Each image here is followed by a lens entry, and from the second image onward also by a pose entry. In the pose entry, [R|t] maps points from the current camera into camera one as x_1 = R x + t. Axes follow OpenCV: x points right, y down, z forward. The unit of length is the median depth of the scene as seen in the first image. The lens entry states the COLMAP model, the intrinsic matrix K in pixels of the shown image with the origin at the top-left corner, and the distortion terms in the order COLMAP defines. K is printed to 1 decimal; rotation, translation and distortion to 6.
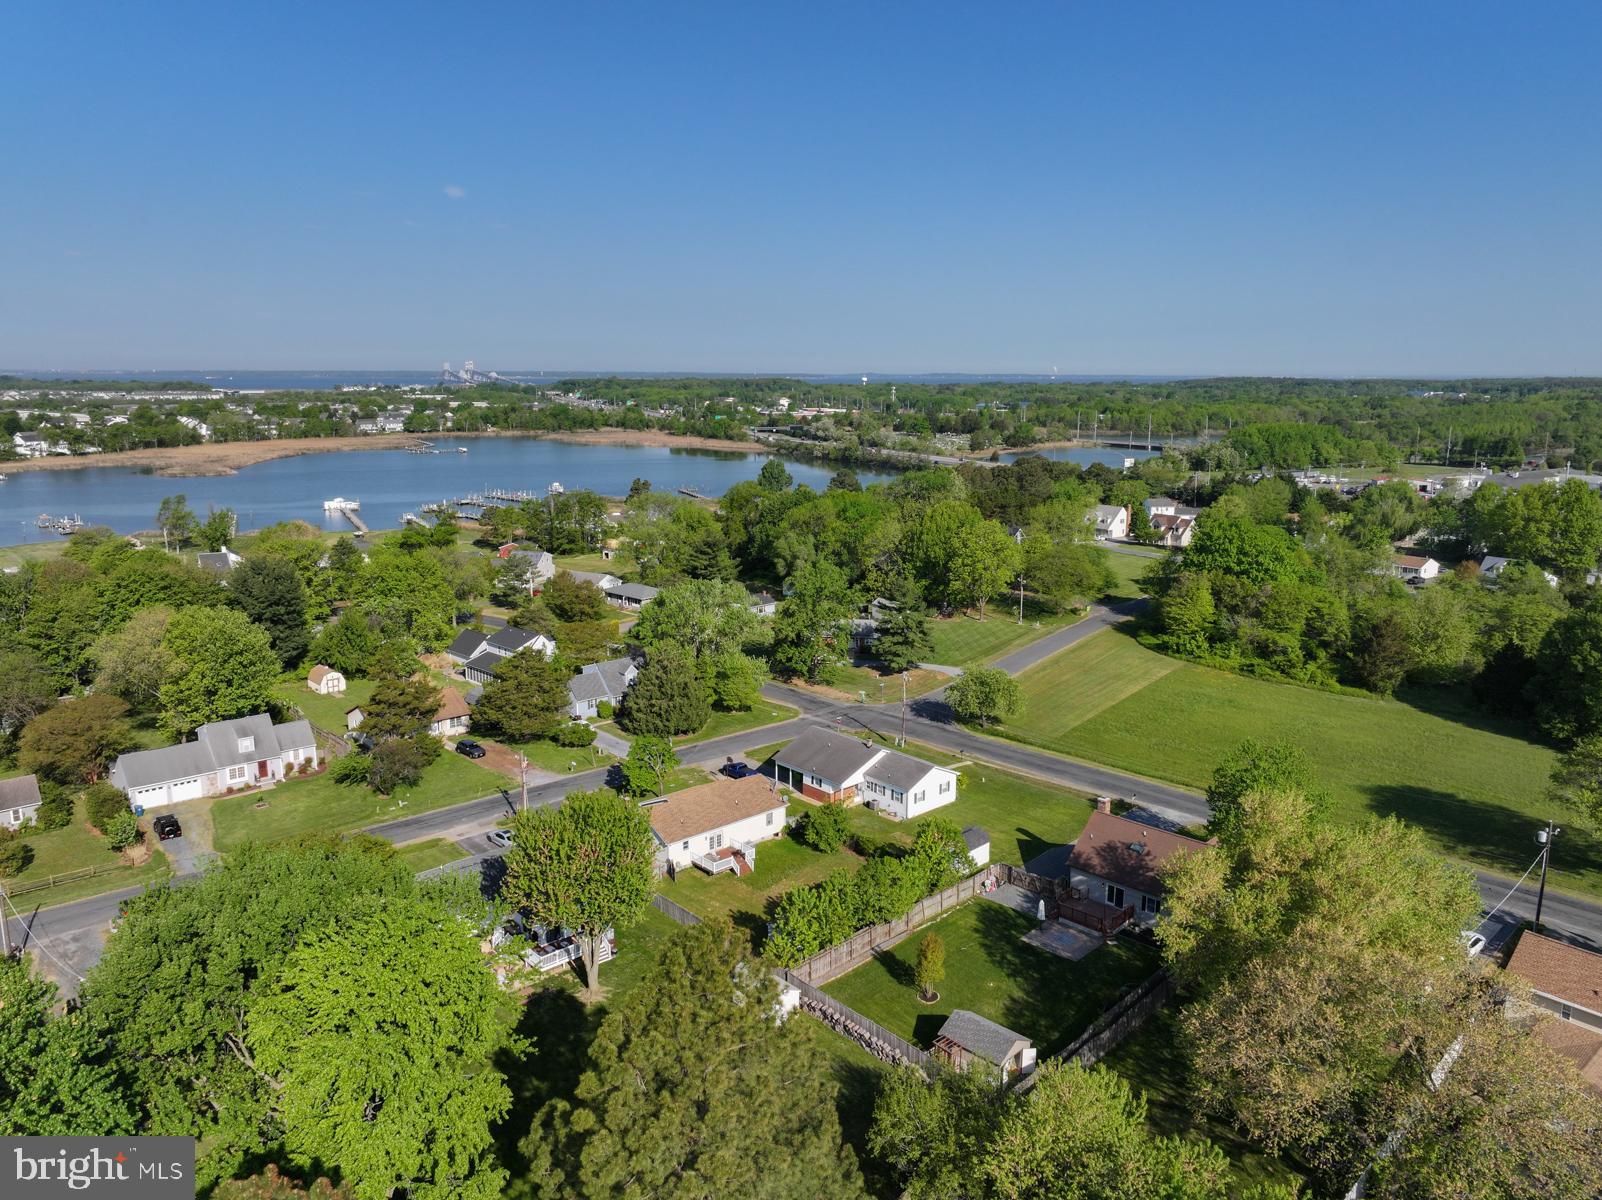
lens RADIAL K [[1153.2, 0, 801.0], [0, 1153.2, 600.0], [0, 0, 1]] dist [0.003649, 0.003594]
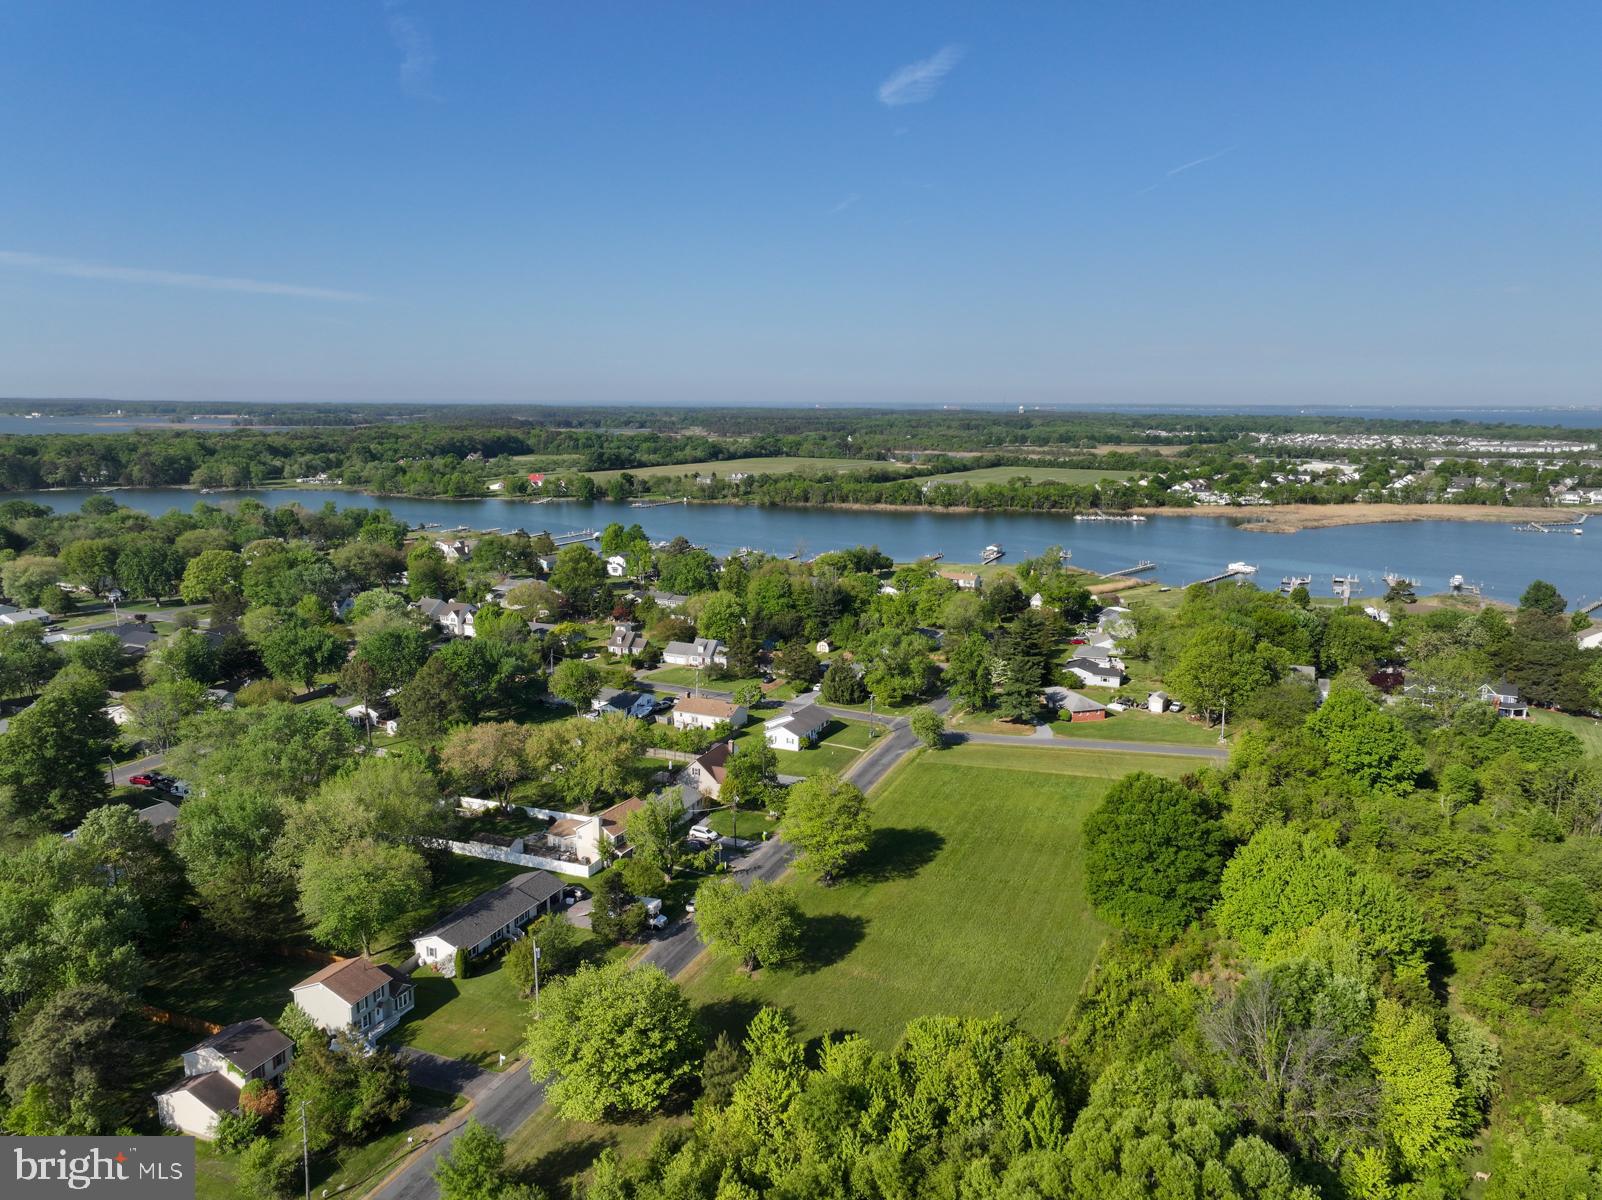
lens RADIAL K [[1153.2, 0, 801.0], [0, 1153.2, 600.0], [0, 0, 1]] dist [0.003649, 0.003594]
pose [[0.363486, 0.161257, -0.917537, 0.401337], [-0.183159, 0.978052, 0.099333, -0.057193], [0.913417, 0.131949, 0.385043, 0.050263]]
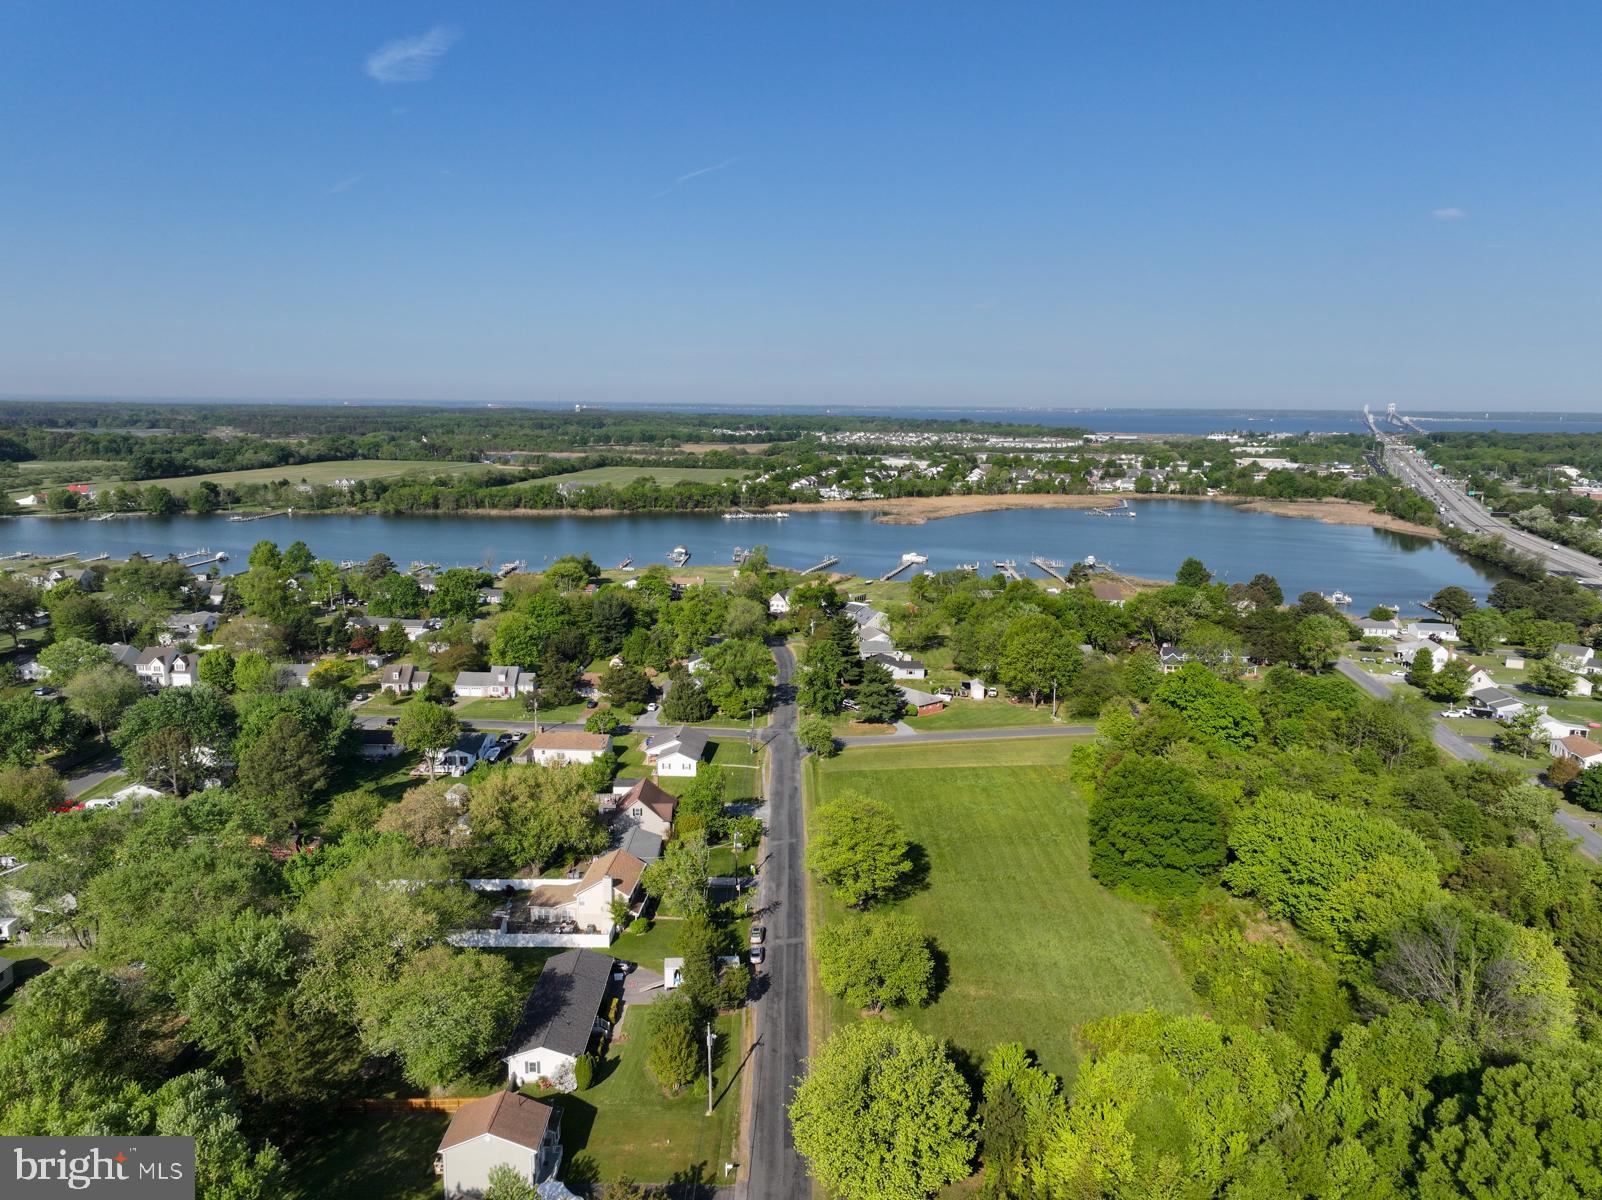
lens RADIAL K [[1153.2, 0, 801.0], [0, 1153.2, 600.0], [0, 0, 1]] dist [0.003649, 0.003594]
pose [[0.704781, 0.128581, -0.697675, 0.319518], [-0.147472, 0.988509, 0.033207, -0.040062], [0.693928, 0.079484, 0.715644, -0.045845]]
